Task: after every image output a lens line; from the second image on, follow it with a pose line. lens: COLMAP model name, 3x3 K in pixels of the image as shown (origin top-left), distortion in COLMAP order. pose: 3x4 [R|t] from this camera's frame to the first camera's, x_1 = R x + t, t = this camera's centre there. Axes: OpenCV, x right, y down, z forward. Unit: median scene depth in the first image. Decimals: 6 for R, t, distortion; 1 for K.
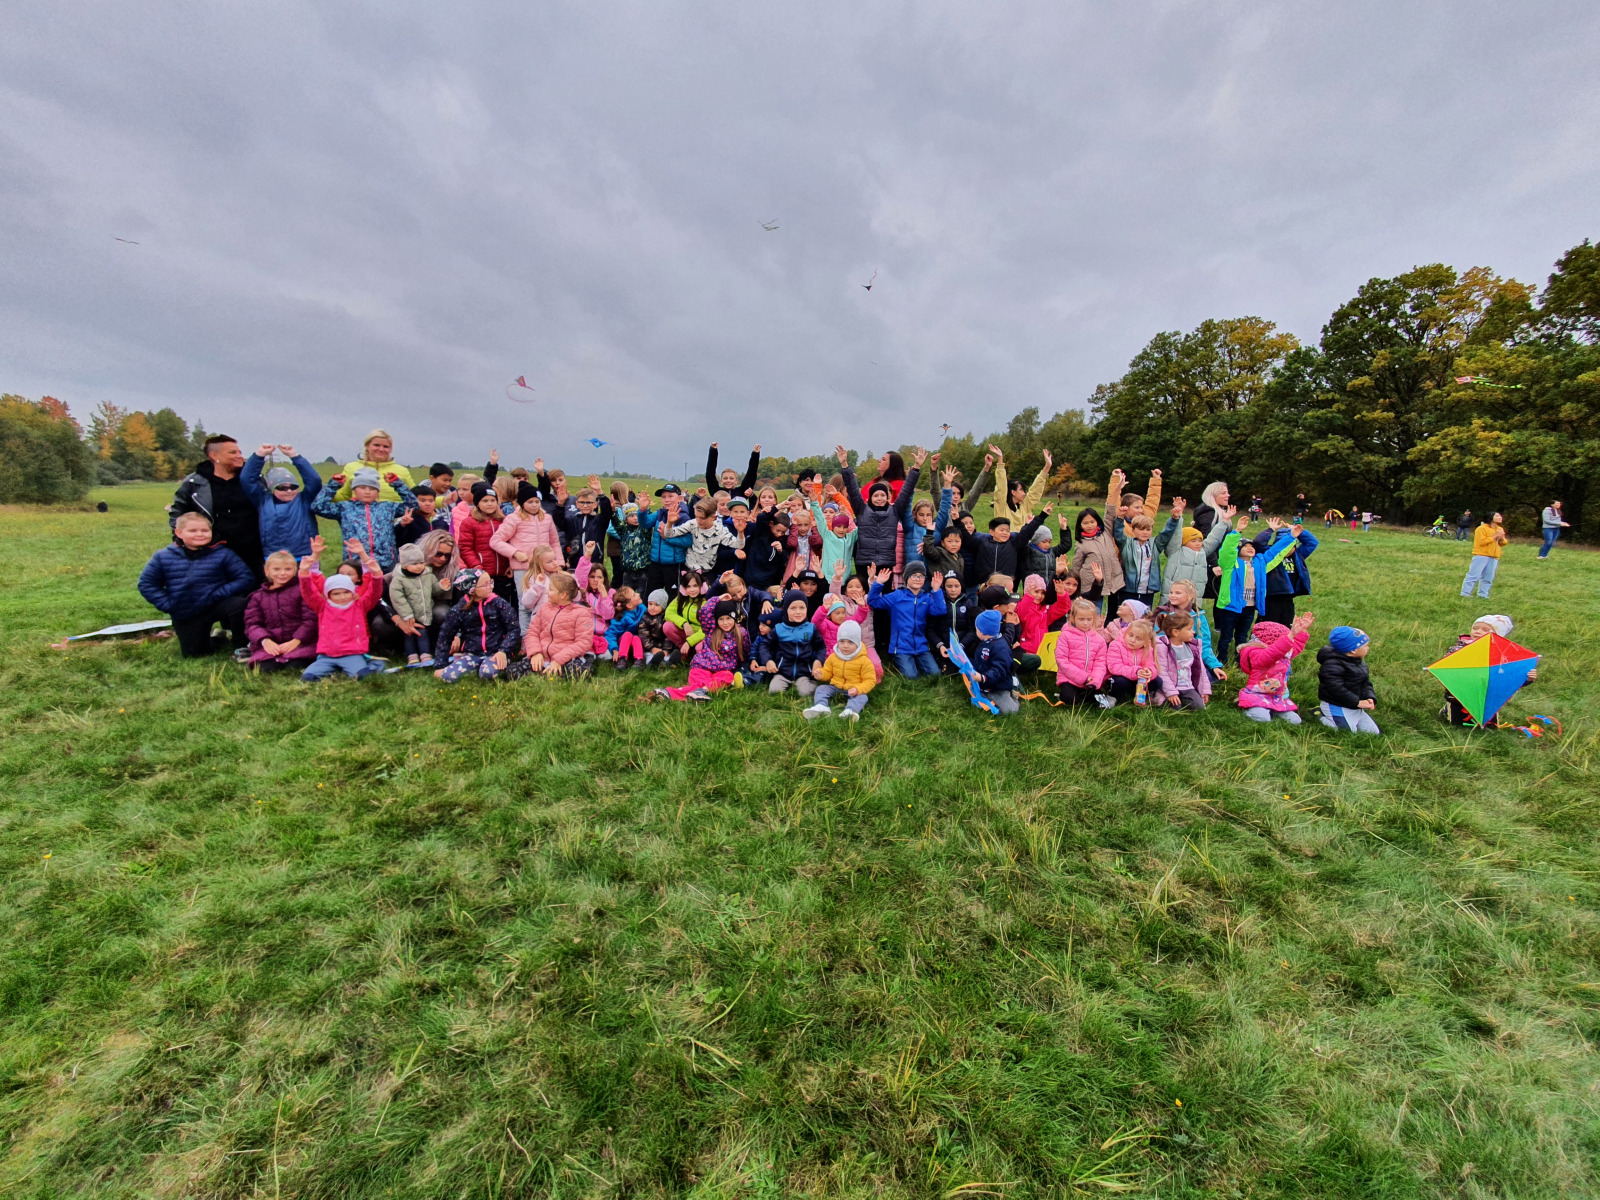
lens RADIAL K [[610.7, 0, 805.3], [0, 610.7, 577.2], [0, 0, 1]] dist [0.010040, 0.000705]
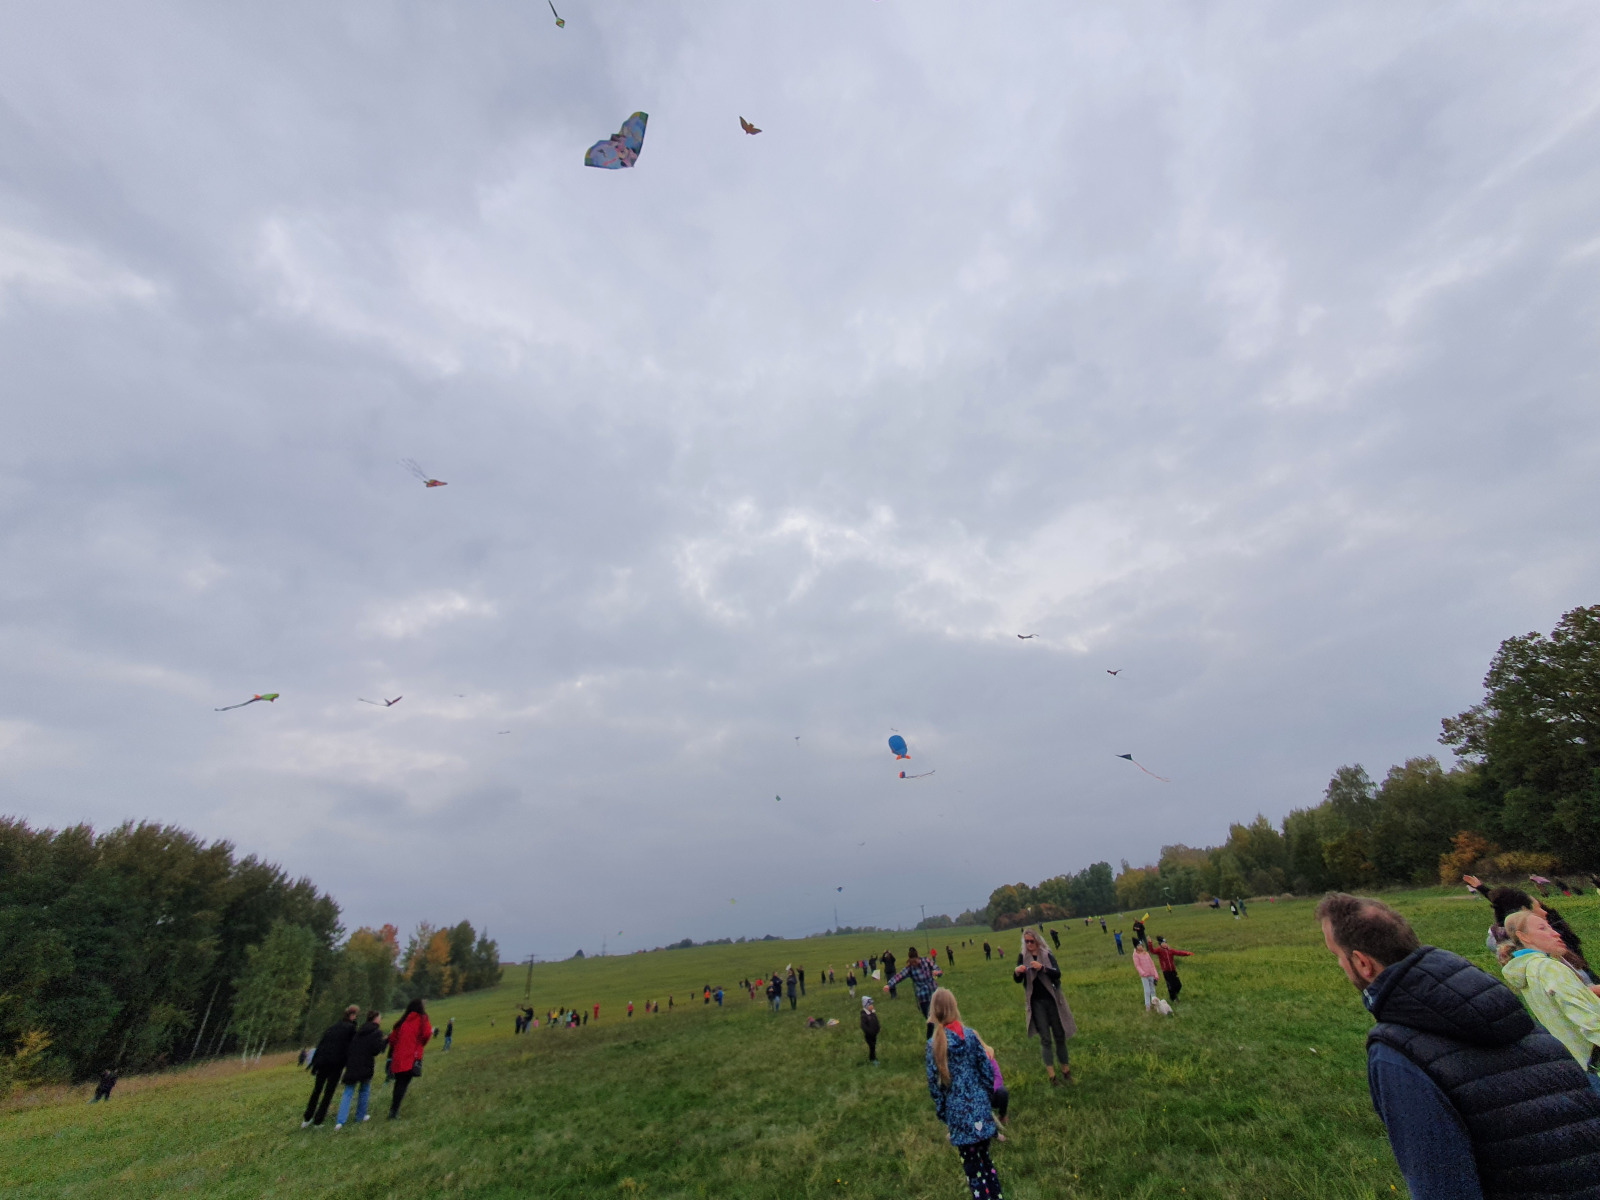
lens RADIAL K [[610.7, 0, 807.7], [0, 610.7, 611.4], [0, 0, 1]] dist [0.010040, 0.000705]
pose [[0.938398, -0.255764, -0.232364, -1.504456], [0.069343, 0.798136, -0.598473, -0.349611], [0.338526, 0.545494, 0.766705, 1.616899]]
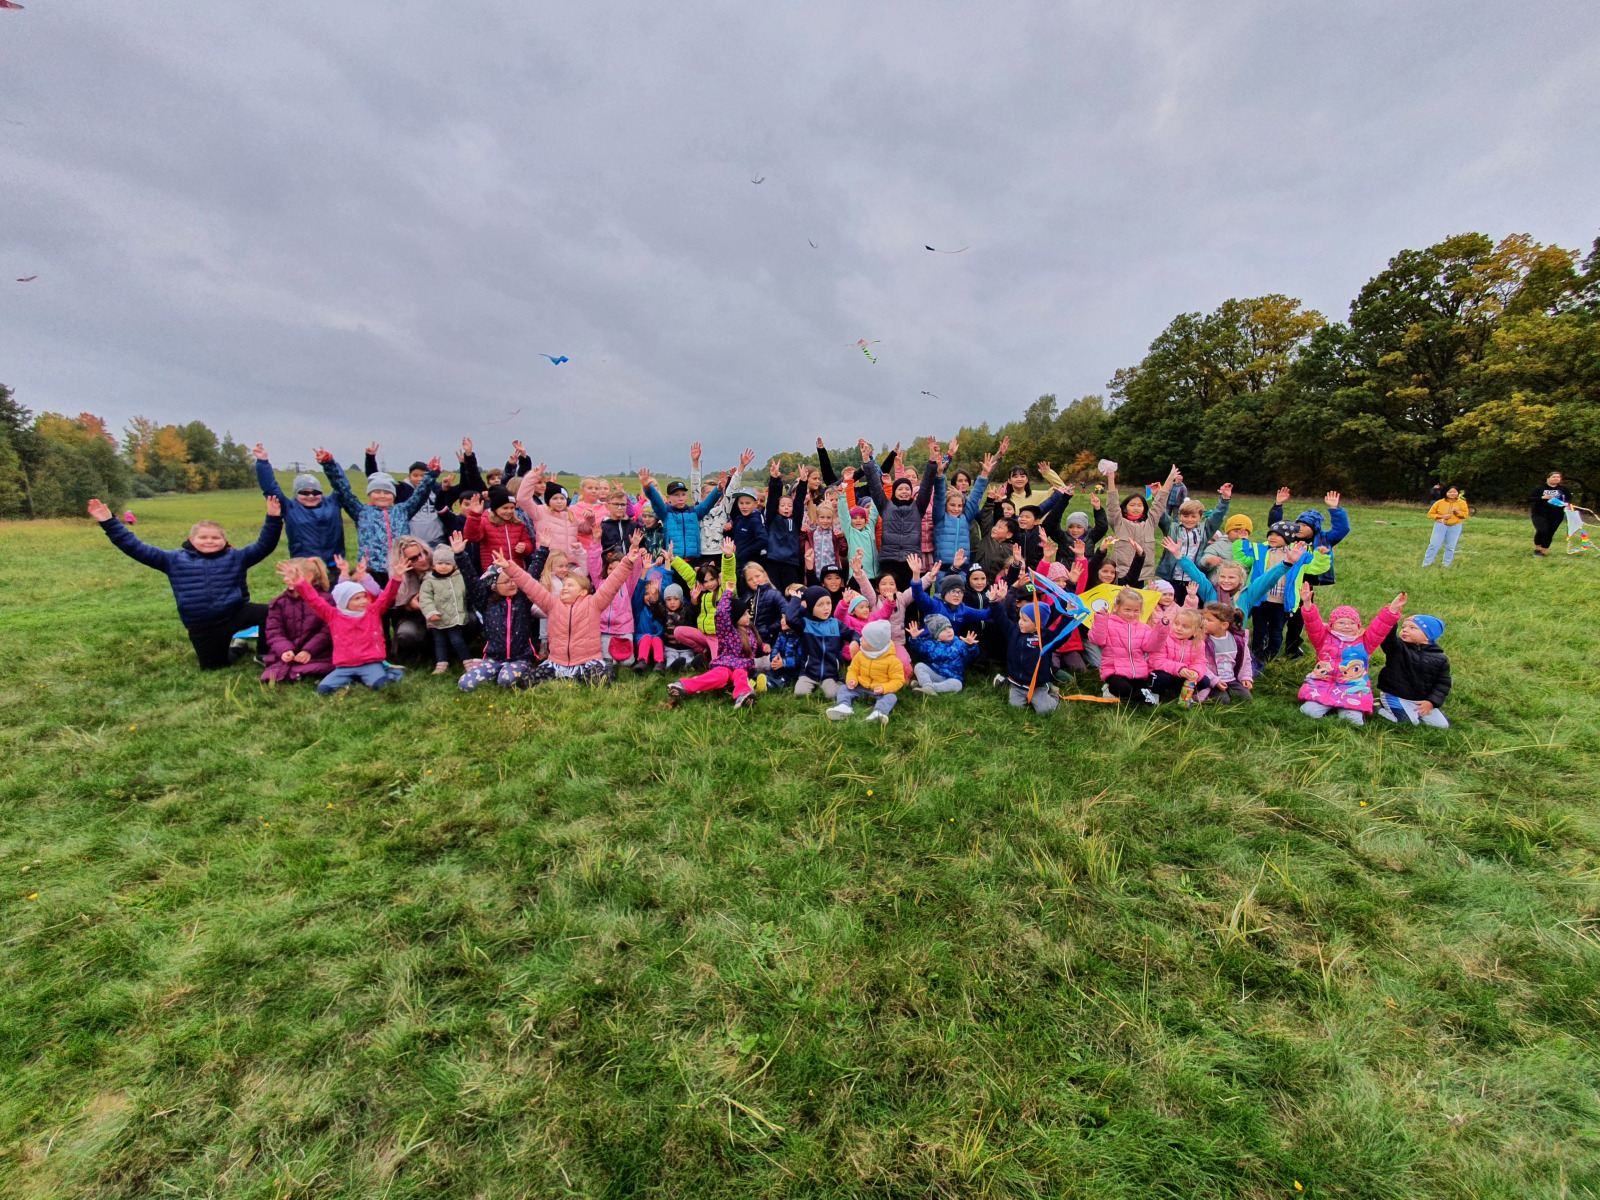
lens RADIAL K [[610.7, 0, 806.1], [0, 610.7, 574.5], [0, 0, 1]] dist [0.010040, 0.000705]
pose [[0.999384, -0.022317, -0.027072, -0.018257], [0.022423, 0.999742, 0.003624, -0.006814], [0.026984, -0.004229, 0.999627, 0.070218]]
